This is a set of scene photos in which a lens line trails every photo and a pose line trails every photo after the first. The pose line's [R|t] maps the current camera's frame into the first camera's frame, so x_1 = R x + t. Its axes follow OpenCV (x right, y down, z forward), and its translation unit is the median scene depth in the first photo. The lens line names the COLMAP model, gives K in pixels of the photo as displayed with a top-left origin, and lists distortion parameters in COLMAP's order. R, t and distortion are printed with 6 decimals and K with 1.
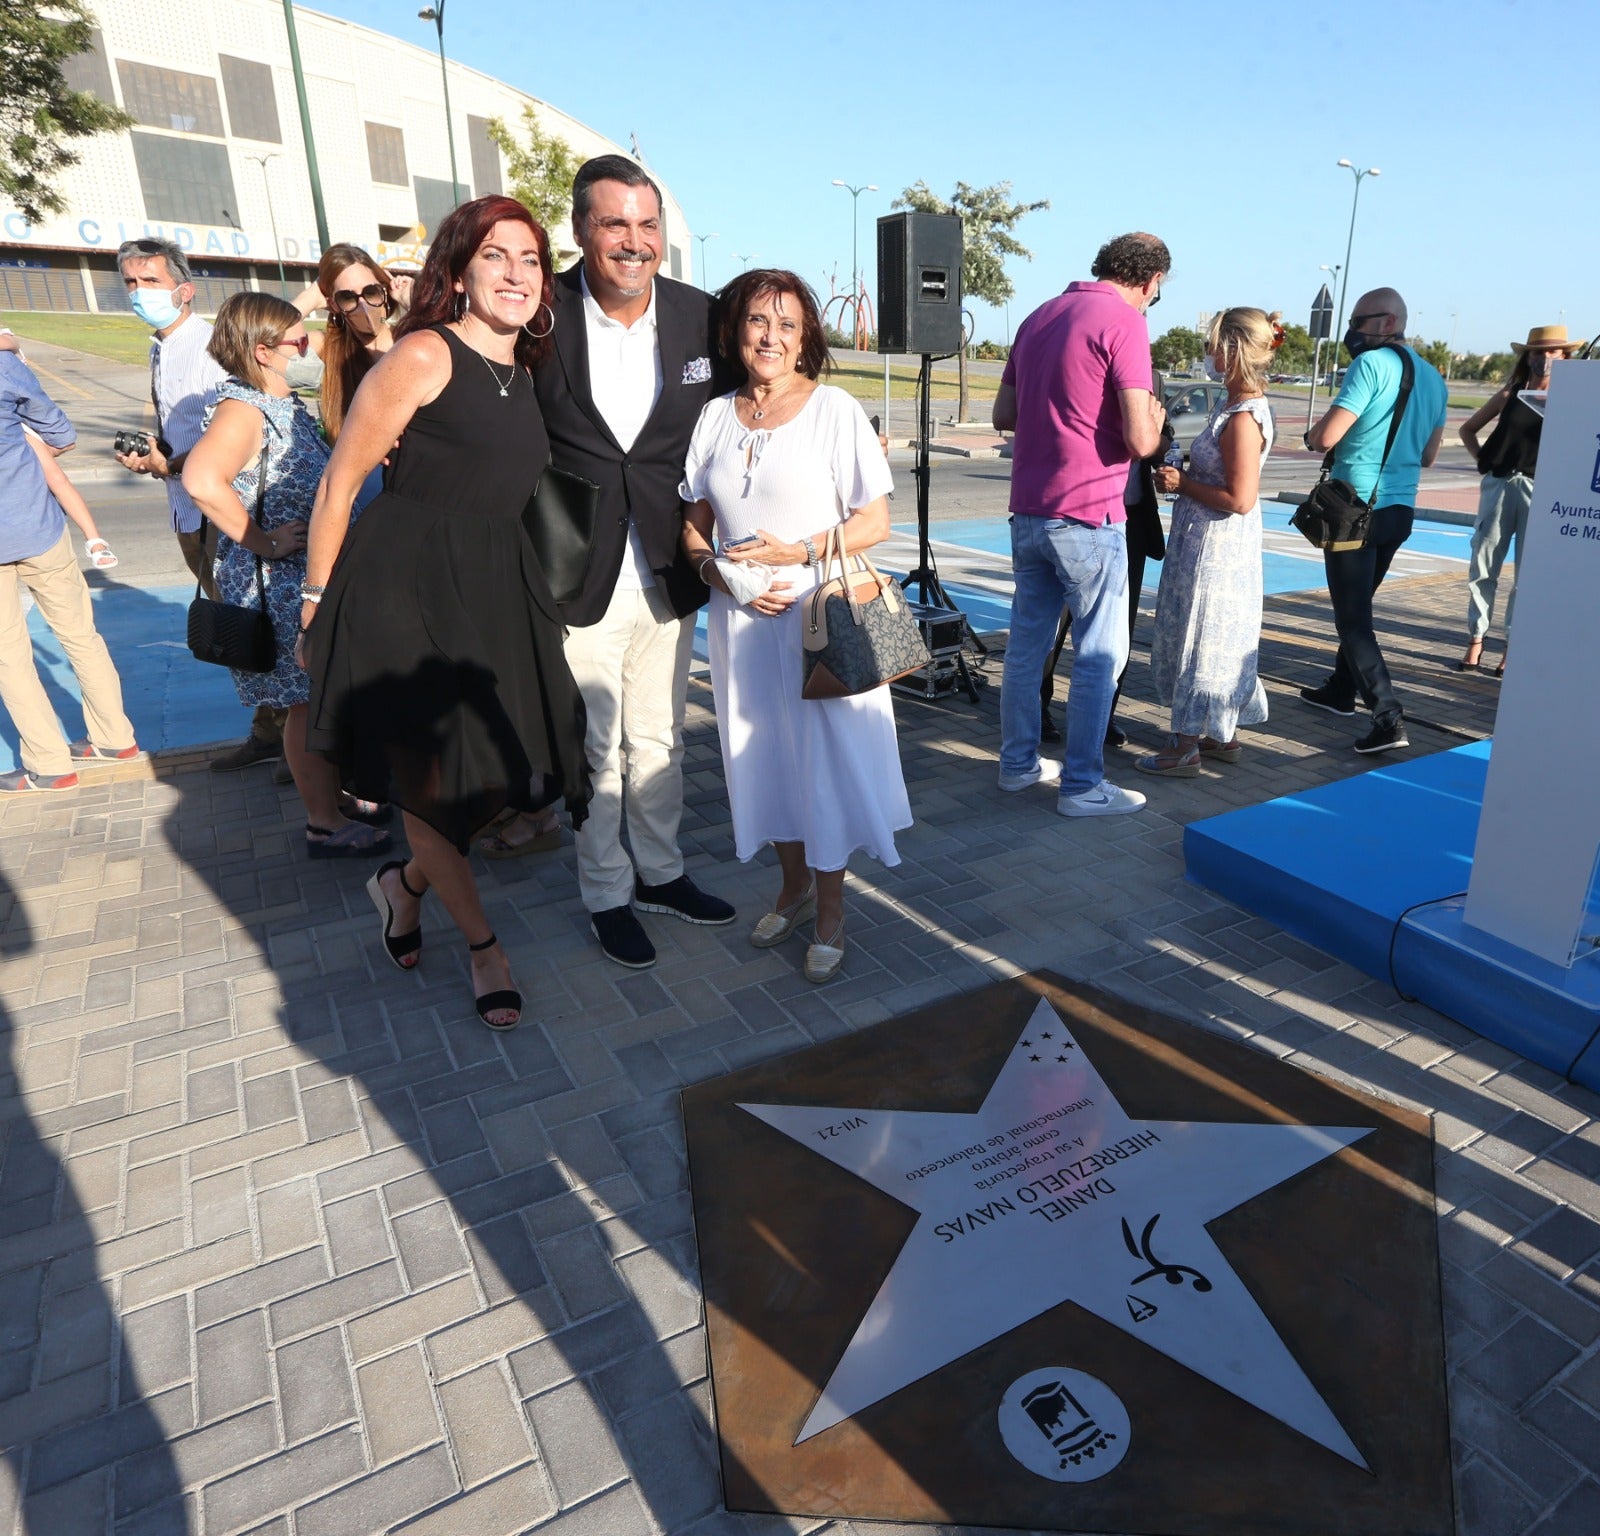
lens RADIAL K [[1100.2, 0, 912.4], [0, 1100.2, 760.9], [0, 0, 1]] dist [-0.042806, 0.018434]
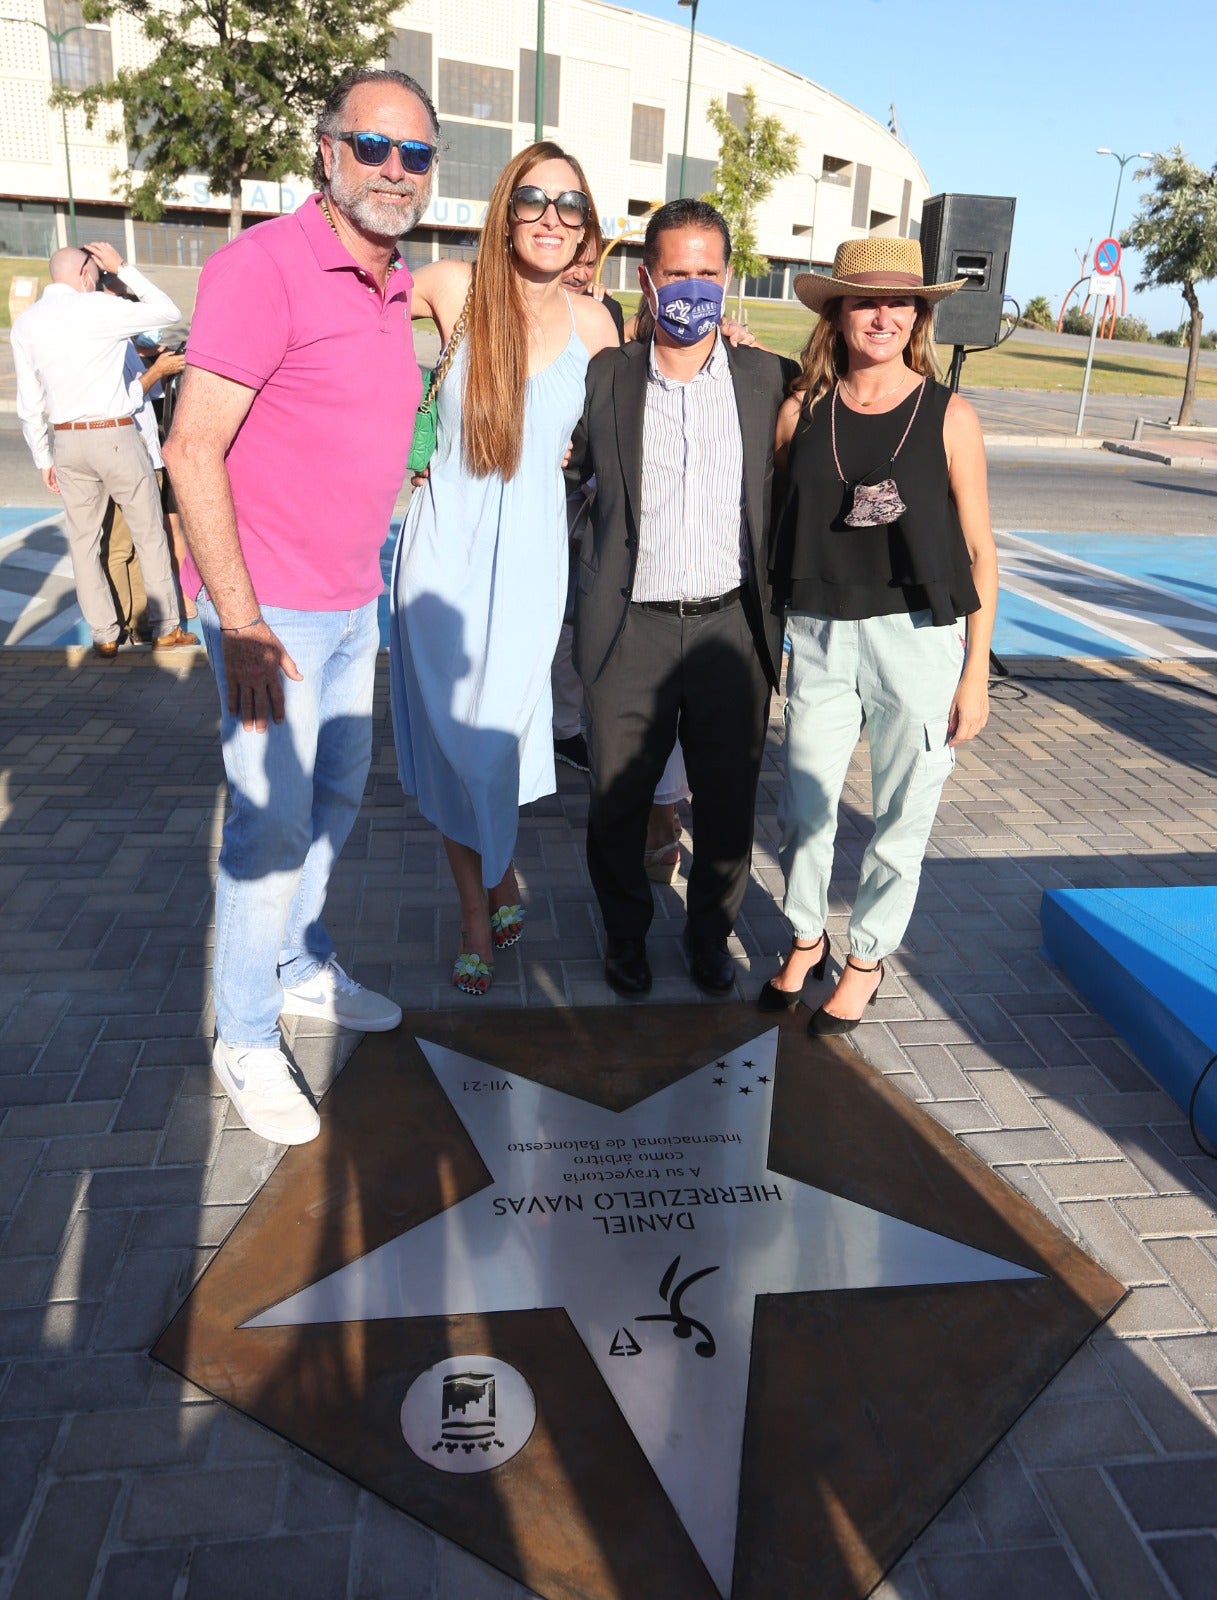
lens RADIAL K [[1170.5, 0, 602.6], [0, 1170.5, 684.4], [0, 0, 1]] dist [-0.021421, 0.038085]
pose [[0.904244, 0.151393, -0.399278, 0.393002], [-0.176611, 0.983913, -0.026904, -0.020244], [0.388782, 0.094845, 0.916435, 0.012841]]
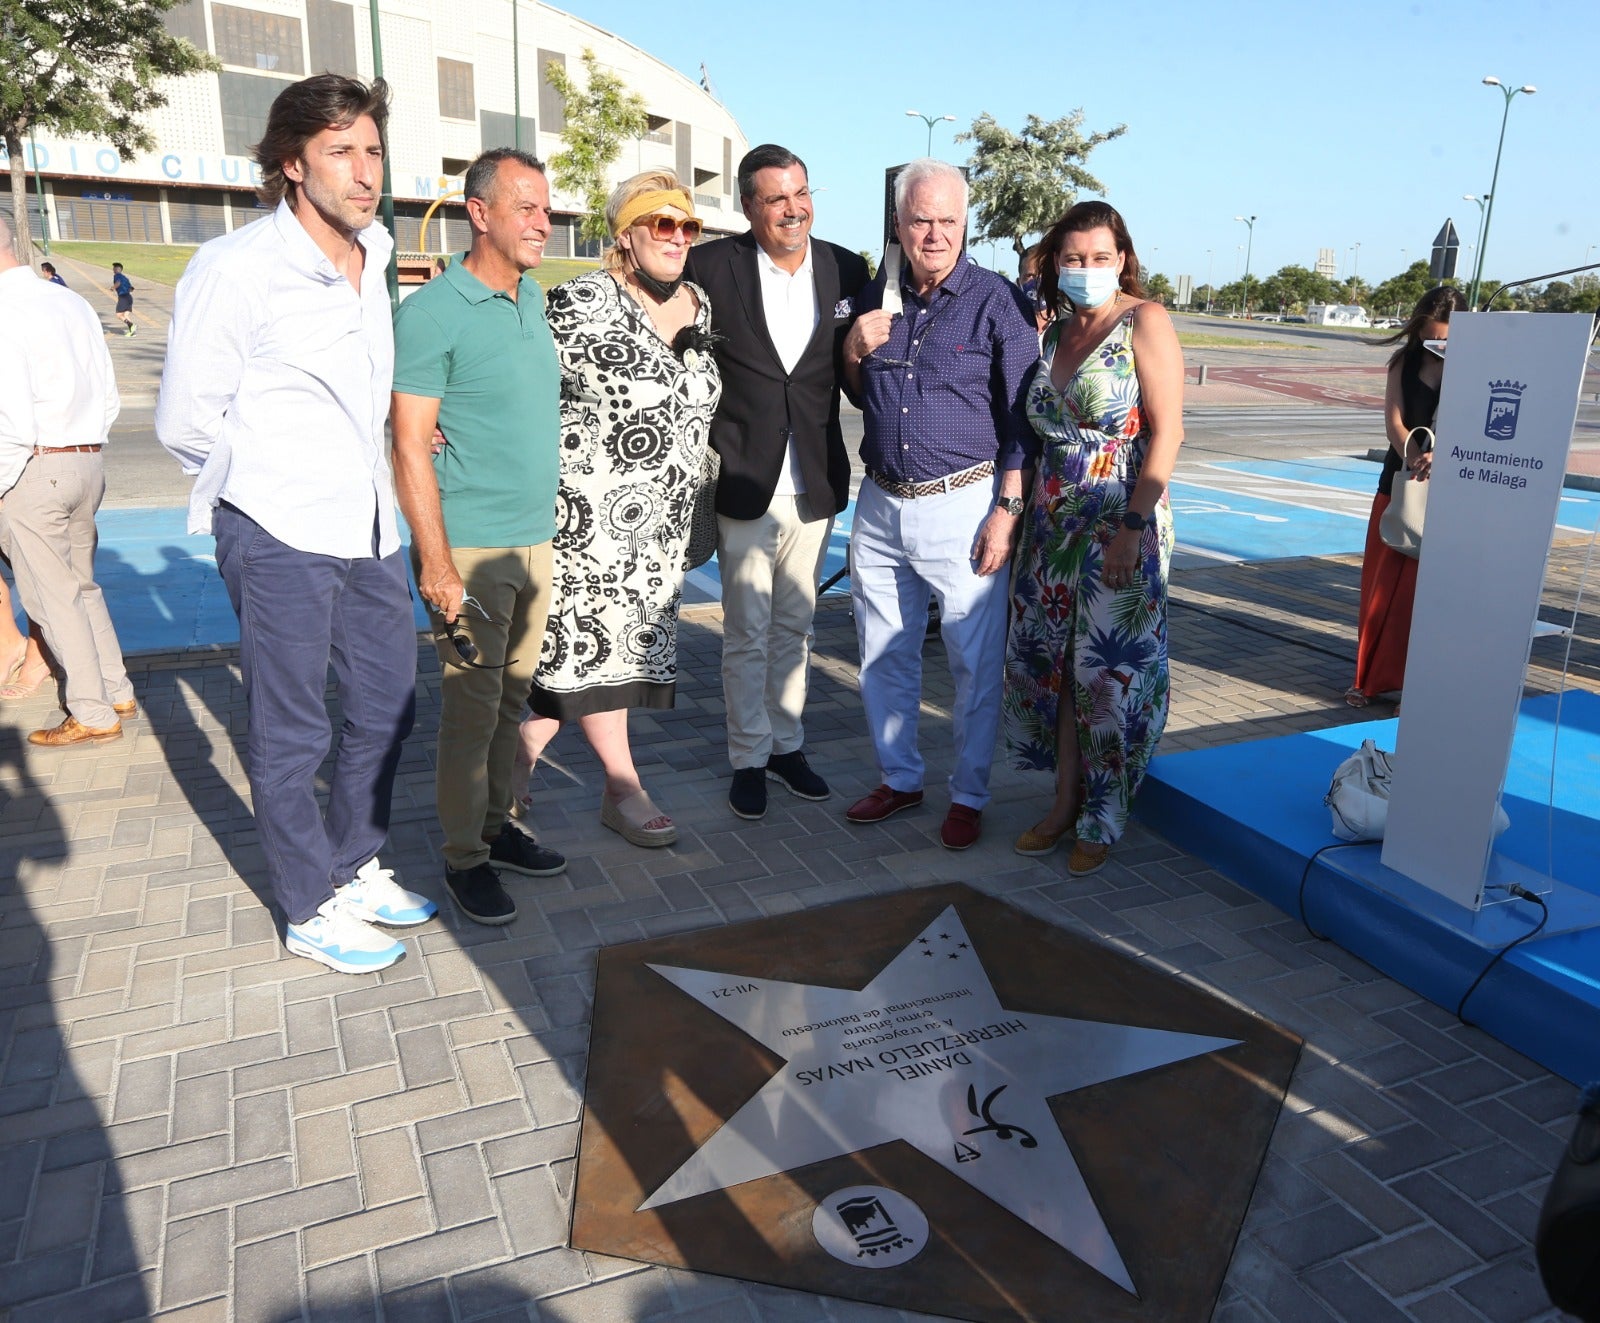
lens RADIAL K [[1222.3, 0, 783.0], [0, 1222.3, 626.5], [0, 0, 1]] dist [-0.031401, 0.033305]
pose [[0.986963, 0.047979, -0.153627, 0.147797], [-0.061345, 0.994620, -0.083479, 0.068465], [0.148795, 0.091815, 0.984596, -0.220123]]
